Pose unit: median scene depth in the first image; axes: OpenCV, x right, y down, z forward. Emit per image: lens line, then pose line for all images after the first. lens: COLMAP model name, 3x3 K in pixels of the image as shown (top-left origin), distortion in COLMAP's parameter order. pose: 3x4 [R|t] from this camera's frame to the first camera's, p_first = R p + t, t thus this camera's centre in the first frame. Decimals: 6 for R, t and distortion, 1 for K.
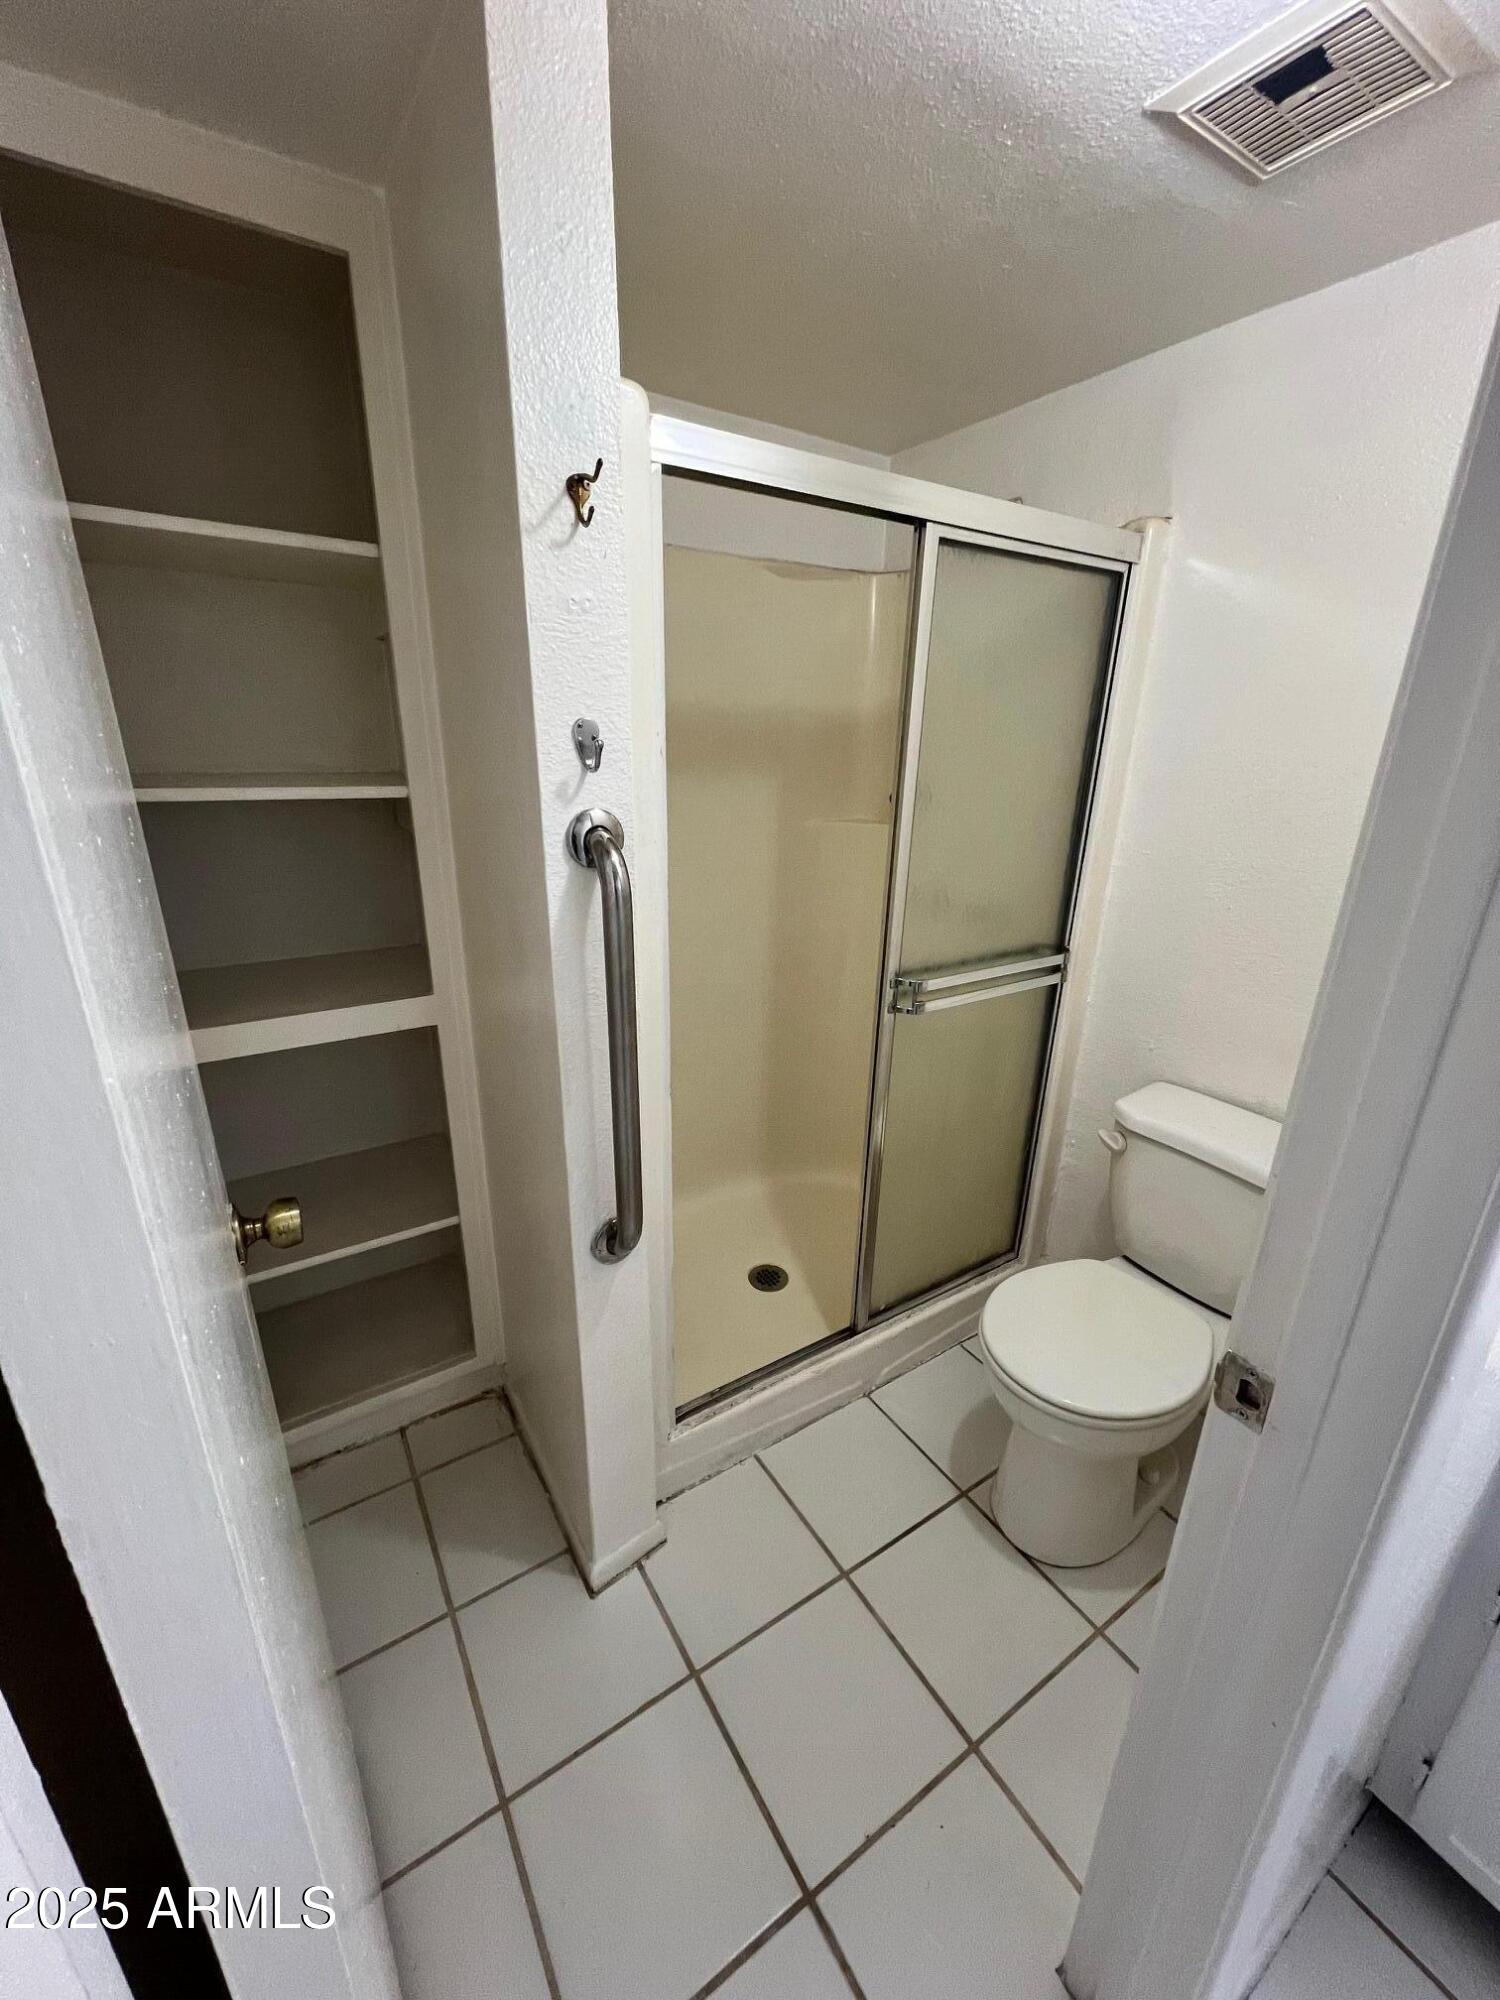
lens RADIAL K [[821.8, 0, 750.0], [0, 821.8, 1000.0], [0, 0, 1]] dist [0.000689, 0.000232]
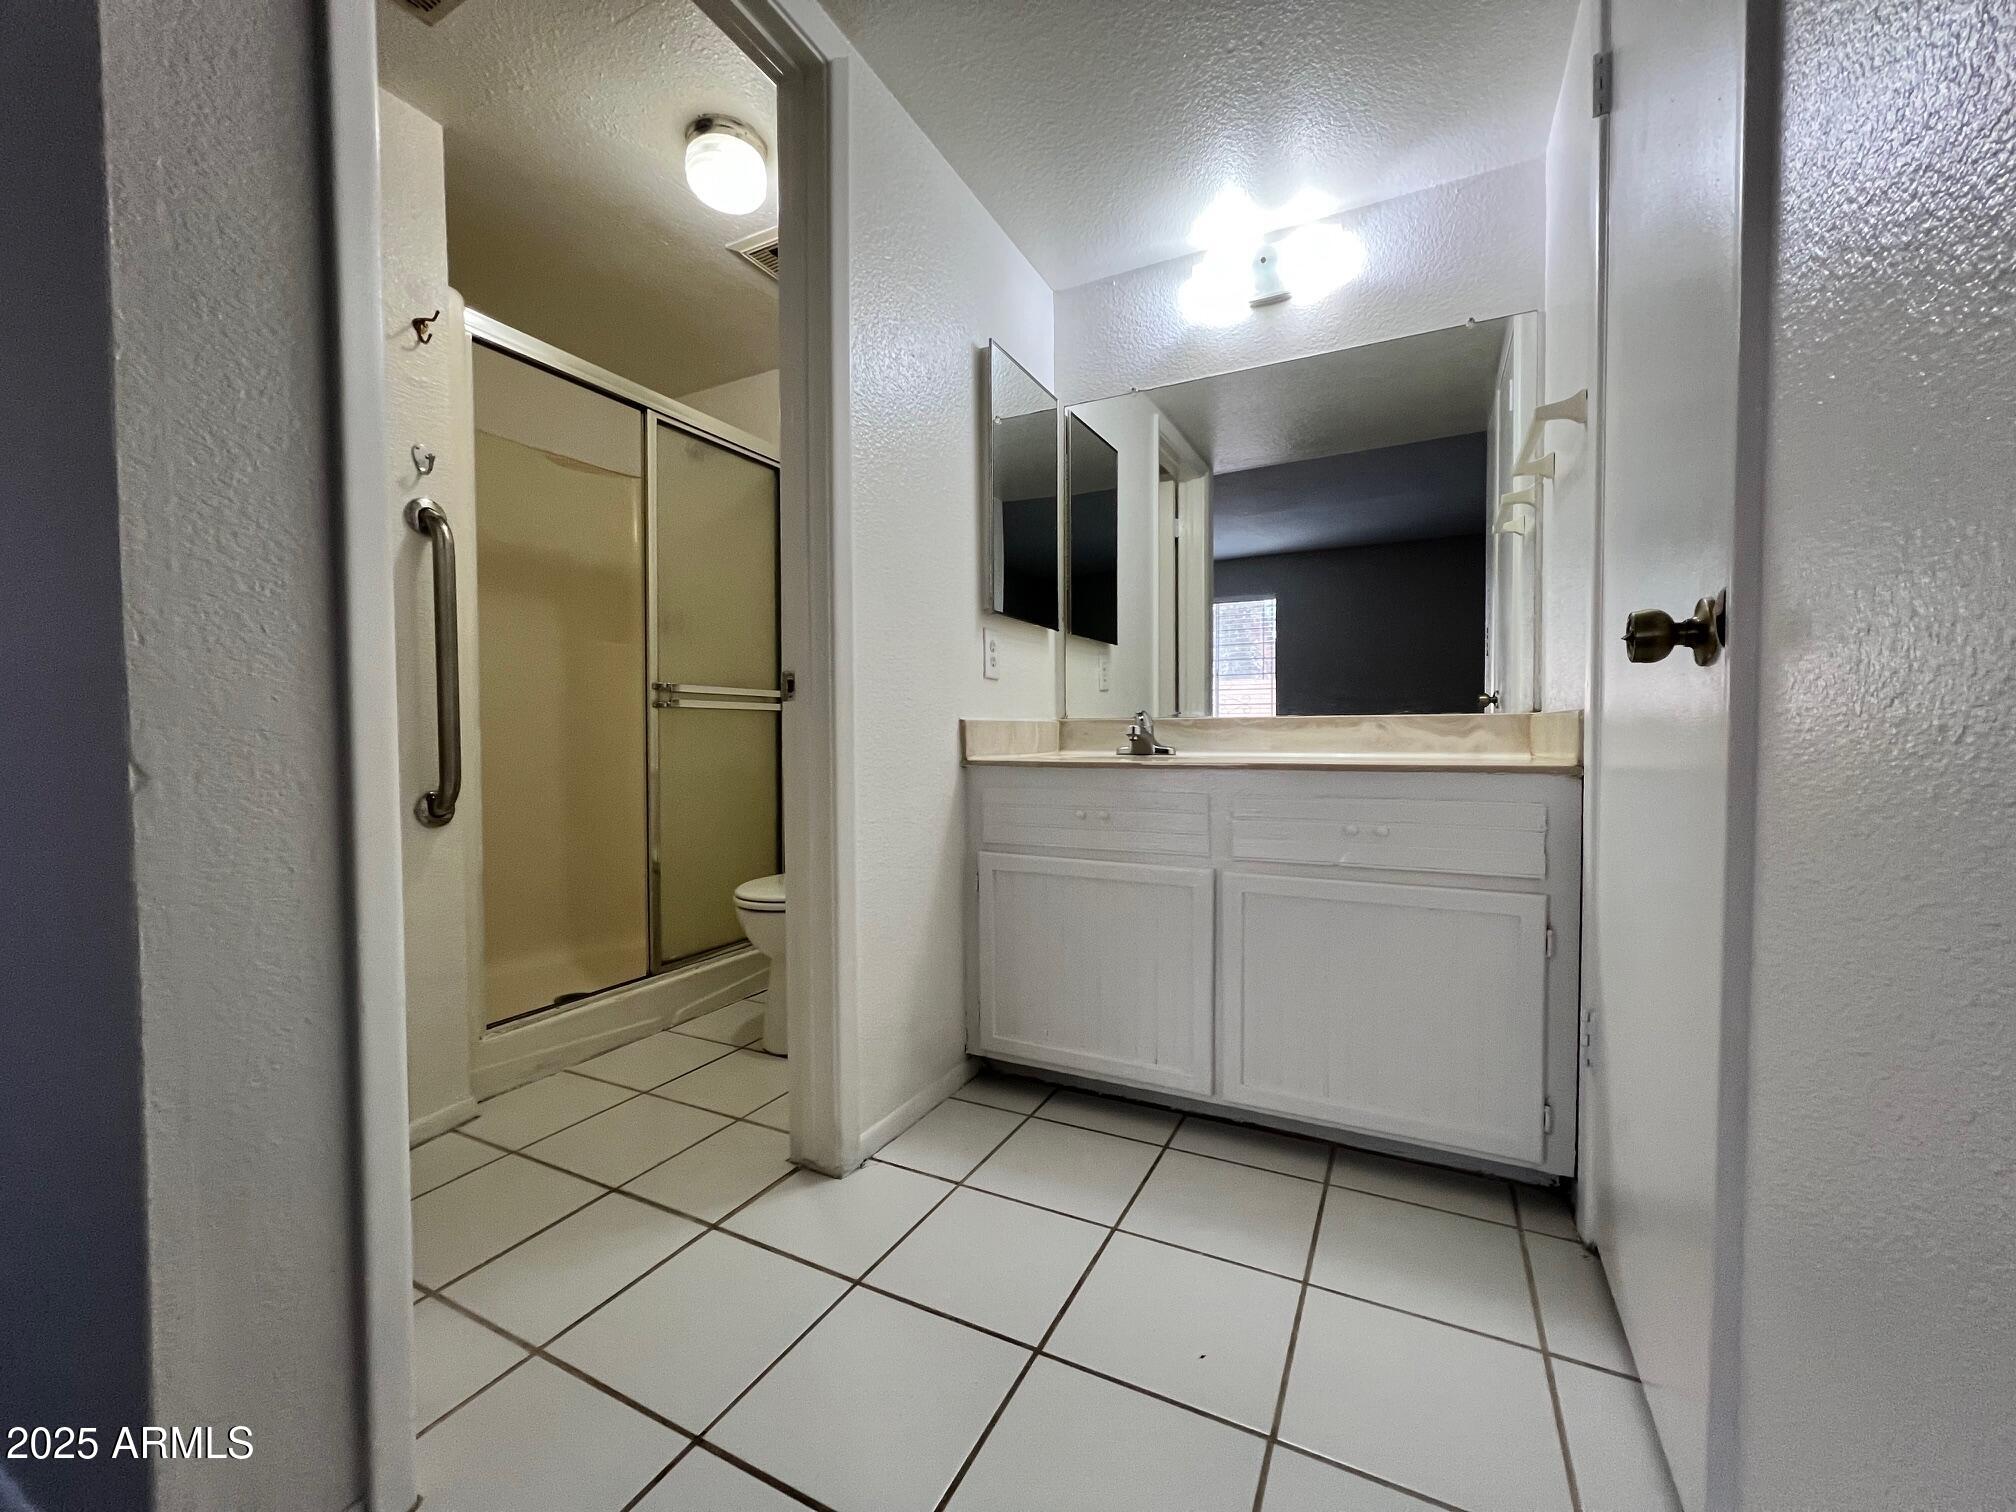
lens RADIAL K [[803.1, 0, 1008.0], [0, 803.1, 756.0], [0, 0, 1]] dist [-0.000331, 0.000104]
pose [[0.867573, -0.035229, 0.496061, 0.003038], [0.181581, 0.951059, -0.250031, 0.742549], [-0.462975, 0.306996, 0.831510, -0.605471]]
